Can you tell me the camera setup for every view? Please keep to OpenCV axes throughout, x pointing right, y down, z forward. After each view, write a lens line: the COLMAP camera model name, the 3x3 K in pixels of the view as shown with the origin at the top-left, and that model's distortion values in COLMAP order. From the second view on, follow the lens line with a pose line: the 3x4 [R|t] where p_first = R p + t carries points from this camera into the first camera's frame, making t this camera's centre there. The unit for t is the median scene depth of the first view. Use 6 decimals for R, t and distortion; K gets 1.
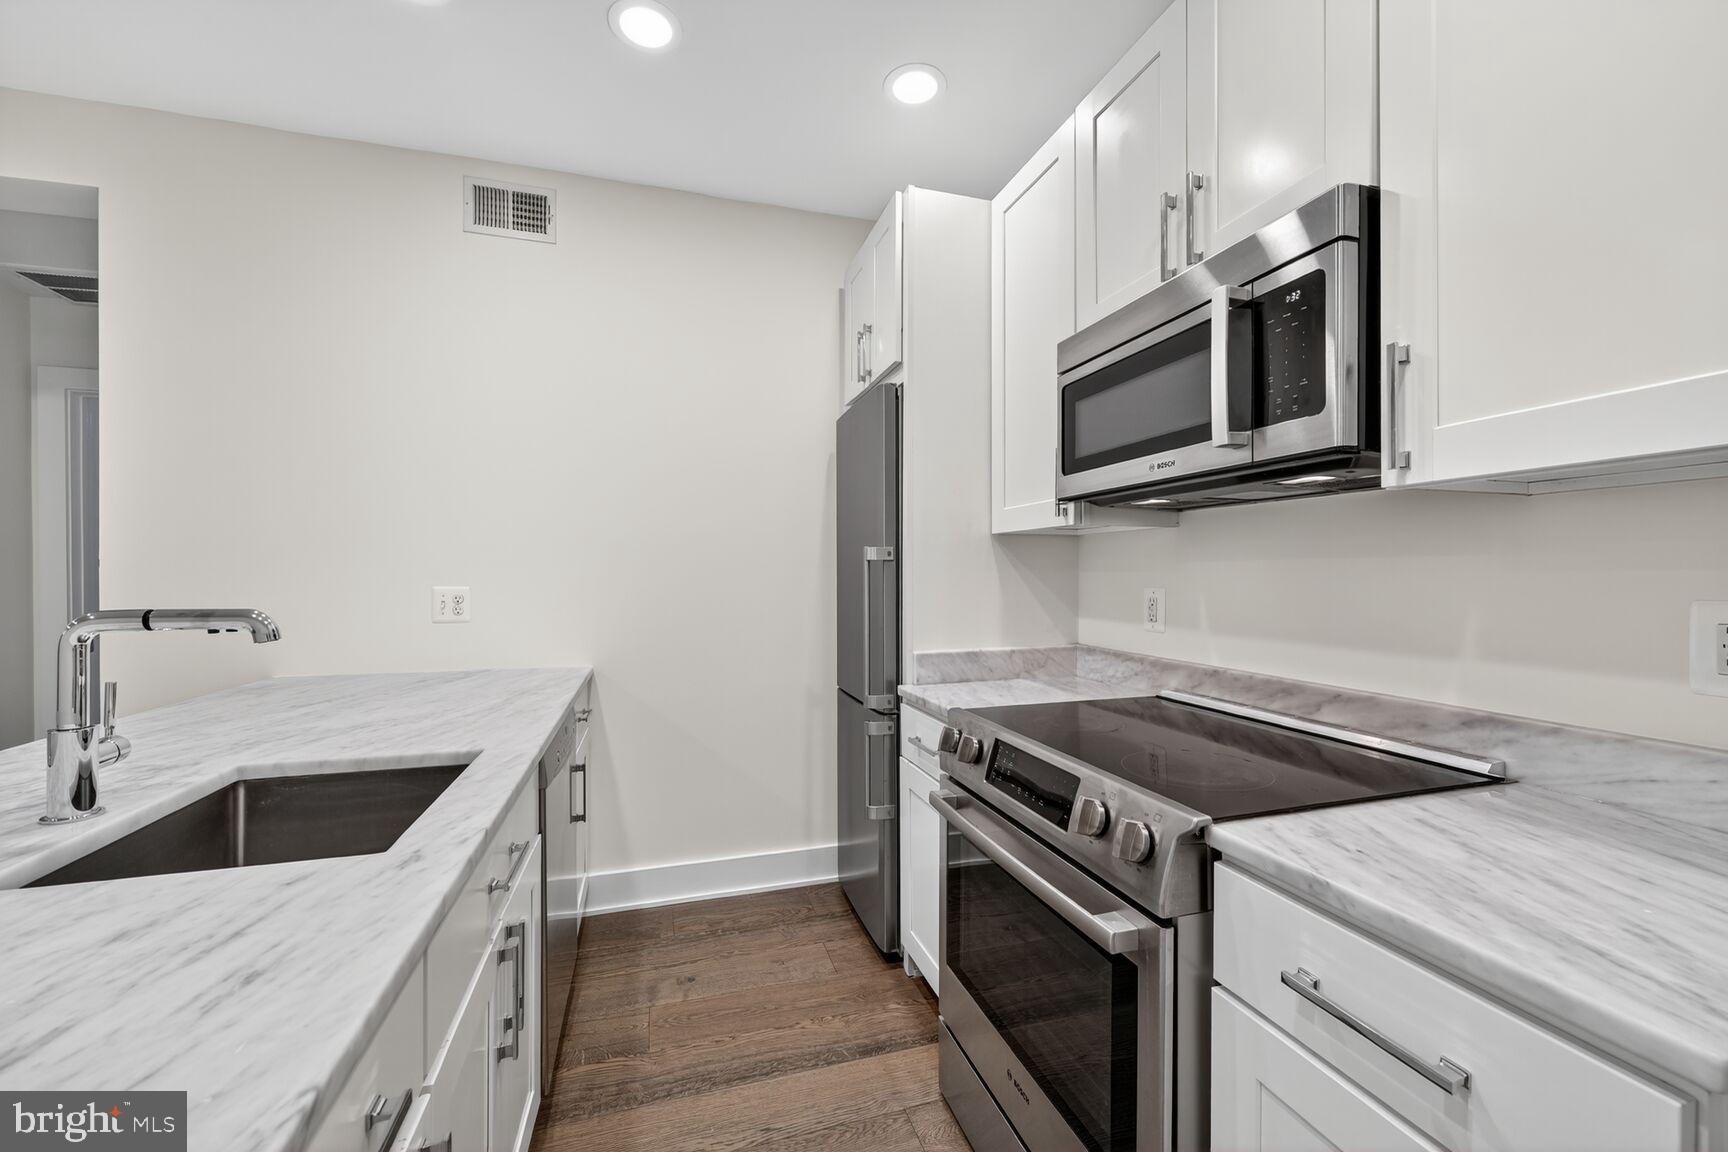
lens RADIAL K [[693.5, 0, 868.9], [0, 693.5, 573.8], [0, 0, 1]] dist [-0.002146, -0.000009]
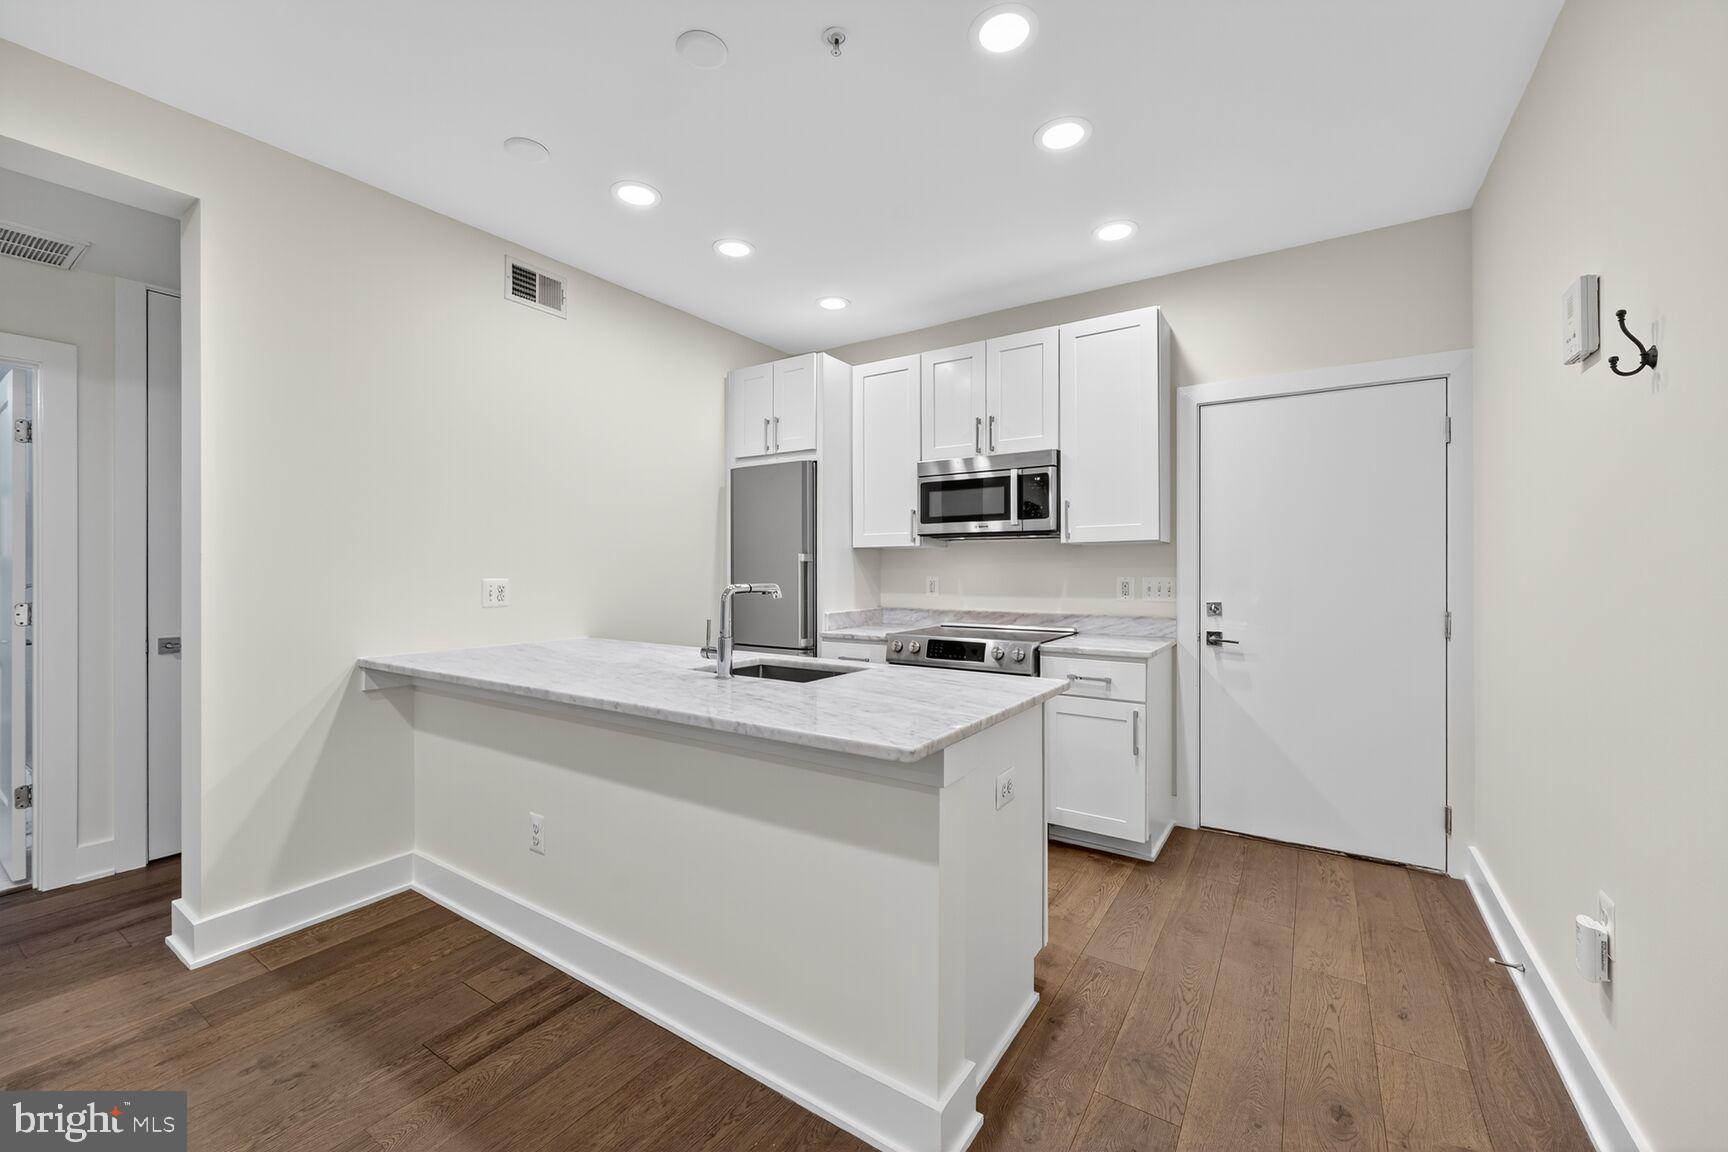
lens RADIAL K [[693.5, 0, 868.1], [0, 693.5, 565.6], [0, 0, 1]] dist [-0.002146, -0.000009]
pose [[0.762068, 0.005784, 0.647471, -1.091352], [-0.000052, 0.999961, -0.008871, 0.006626], [-0.647497, 0.006726, 0.762038, -0.474768]]
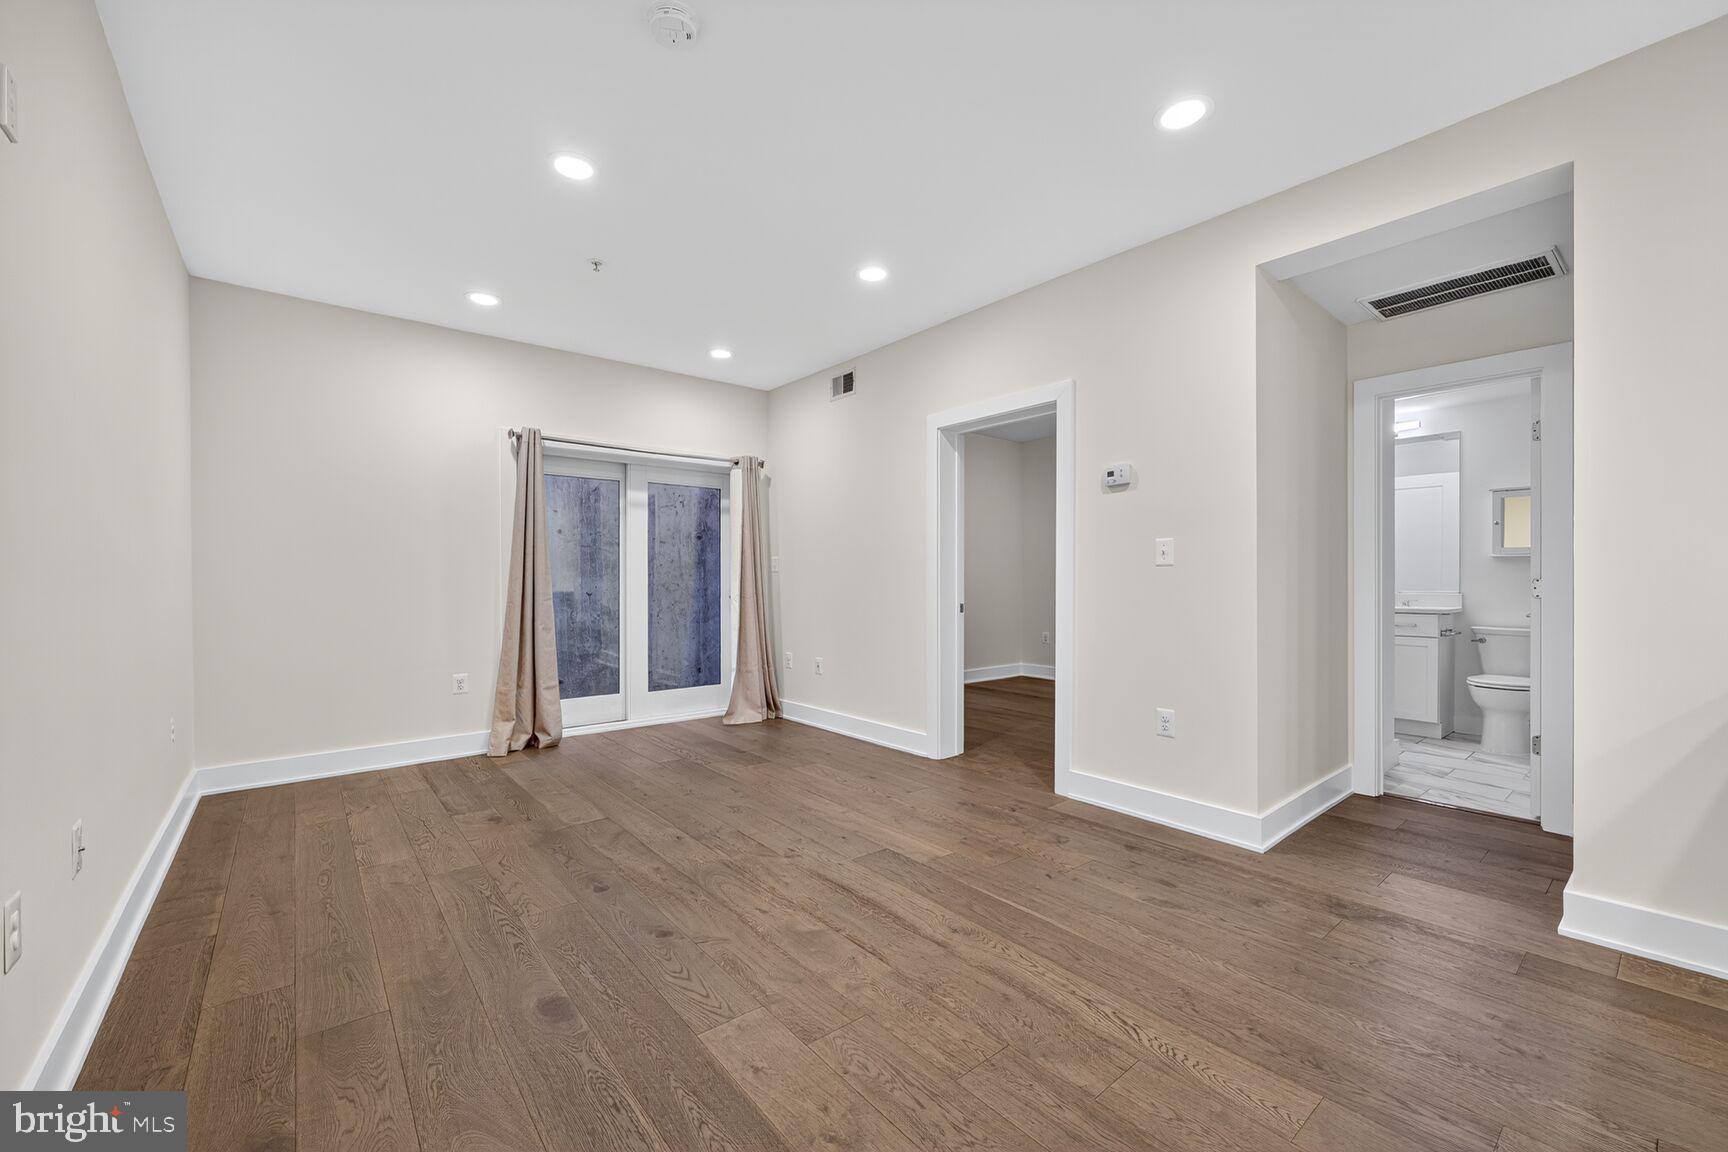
lens RADIAL K [[693.5, 0, 859.9], [0, 693.5, 579.6], [0, 0, 1]] dist [-0.002146, -0.000009]
pose [[0.375413, 0.005182, -0.926843, -0.596733], [-0.003608, 0.999985, 0.004129, 0.070487], [0.926851, 0.001794, 0.375426, -0.394523]]
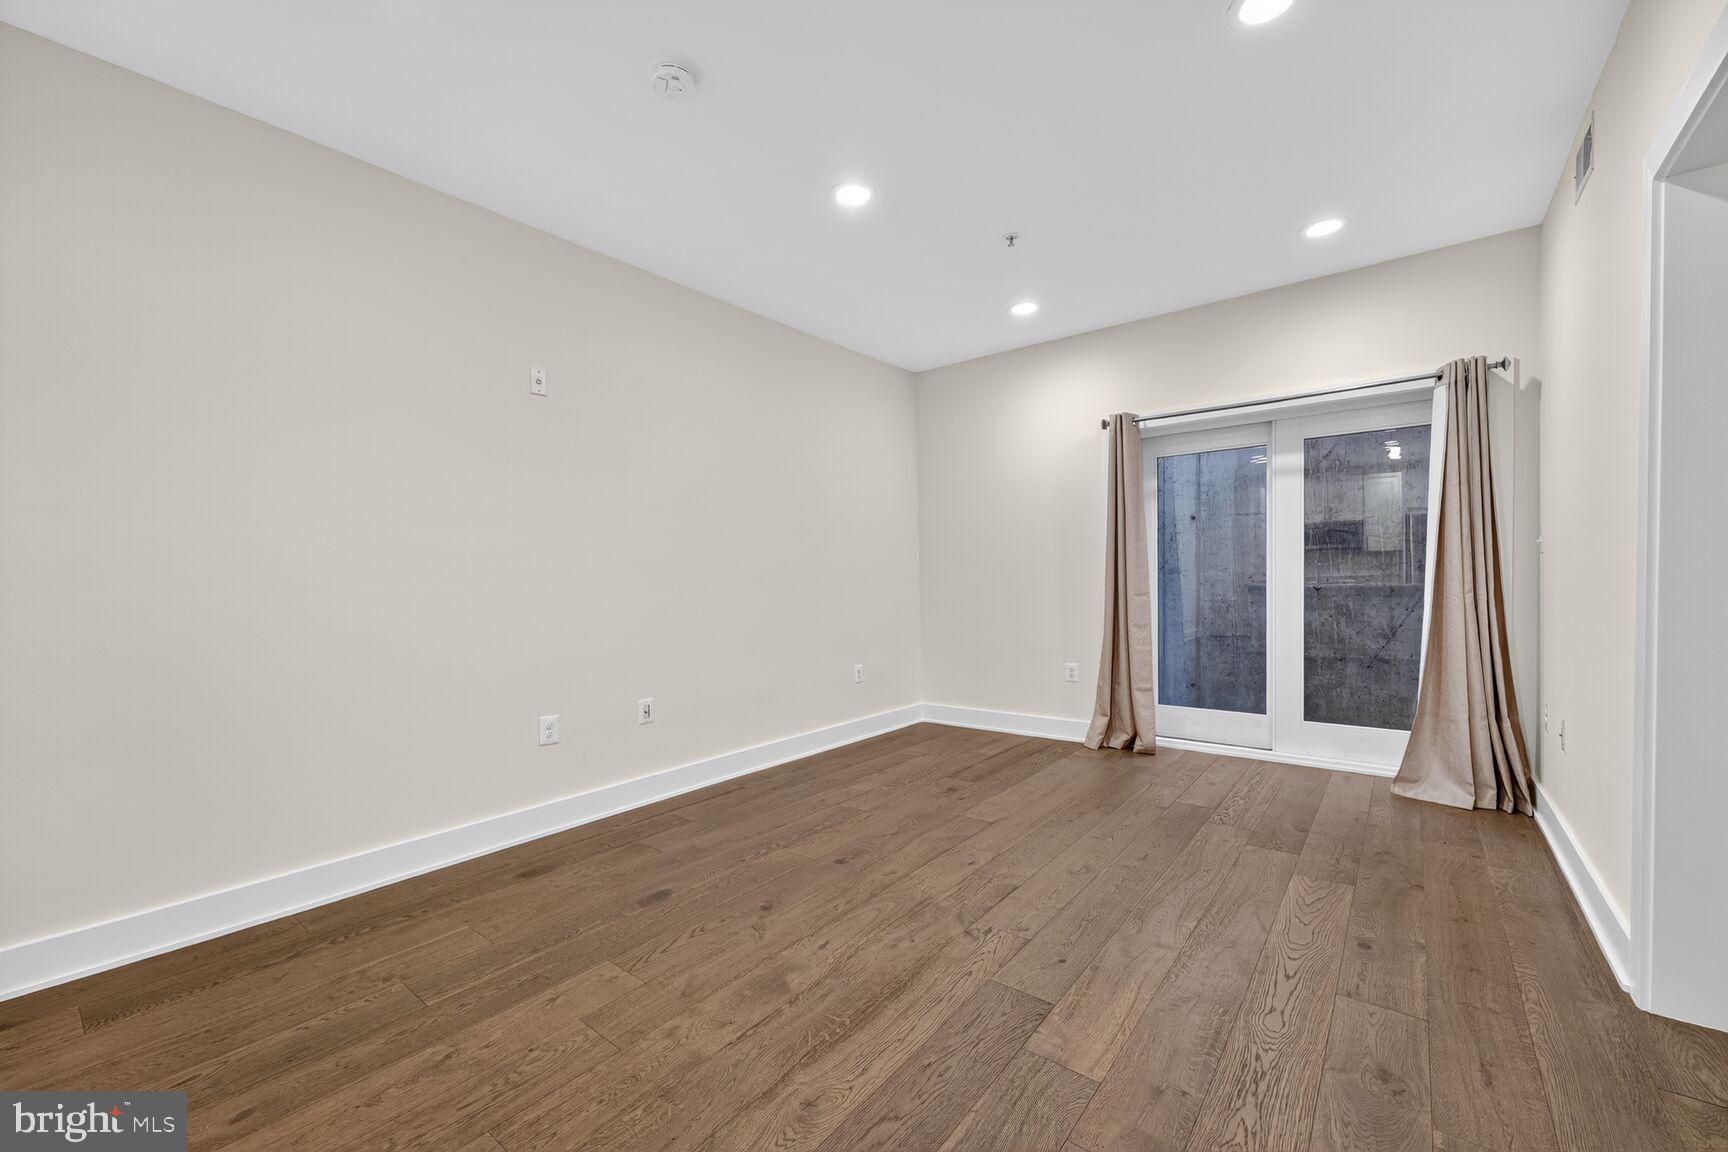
lens RADIAL K [[693.5, 0, 858.0], [0, 693.5, 596.7], [0, 0, 1]] dist [-0.002146, -0.000009]
pose [[-0.829126, 0.035545, -0.557930, -1.220491], [0.021671, 0.999270, 0.031457, 0.069944], [0.558641, 0.013991, -0.829292, 0.812461]]
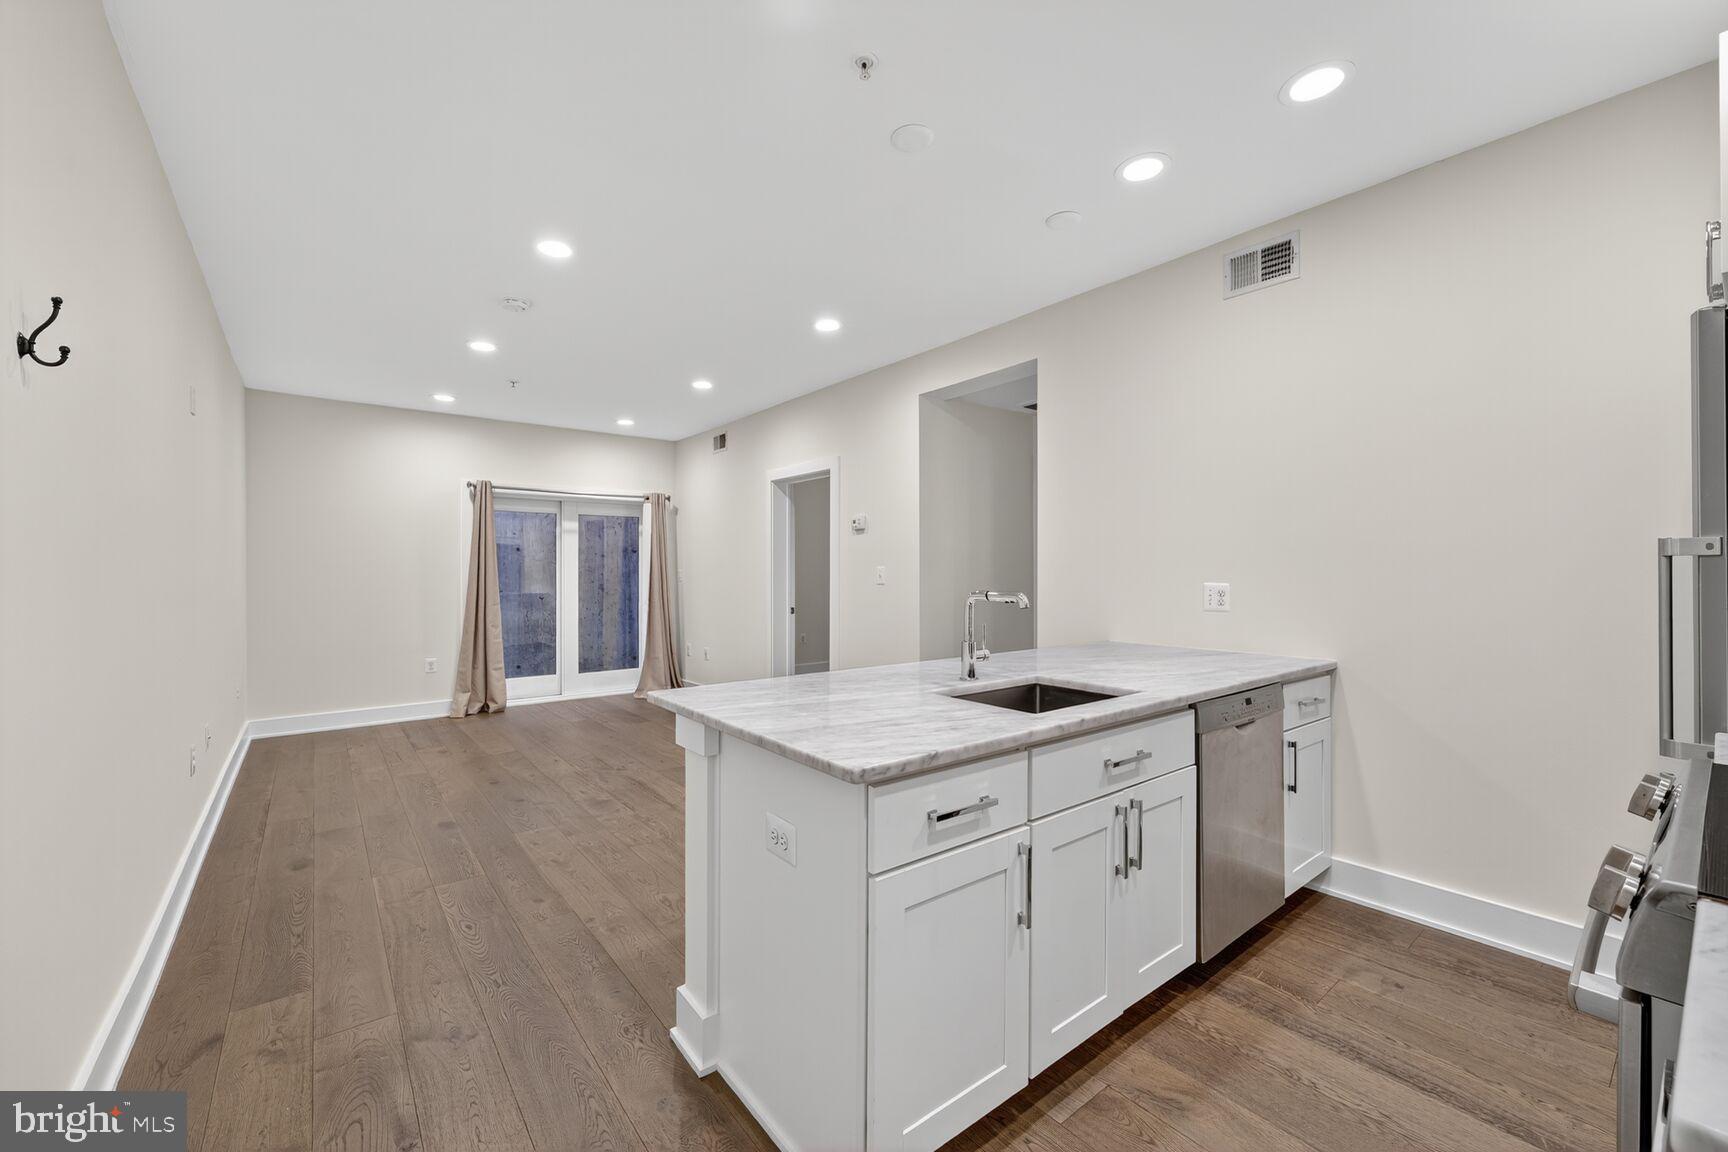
lens RADIAL K [[693.5, 0, 853.7], [0, 693.5, 568.4], [0, 0, 1]] dist [-0.002146, -0.000009]
pose [[0.353726, -0.003949, -0.935341, 0.420030], [-0.001746, 0.999987, -0.004882, -0.001972], [0.935347, 0.003360, 0.353714, -0.080536]]
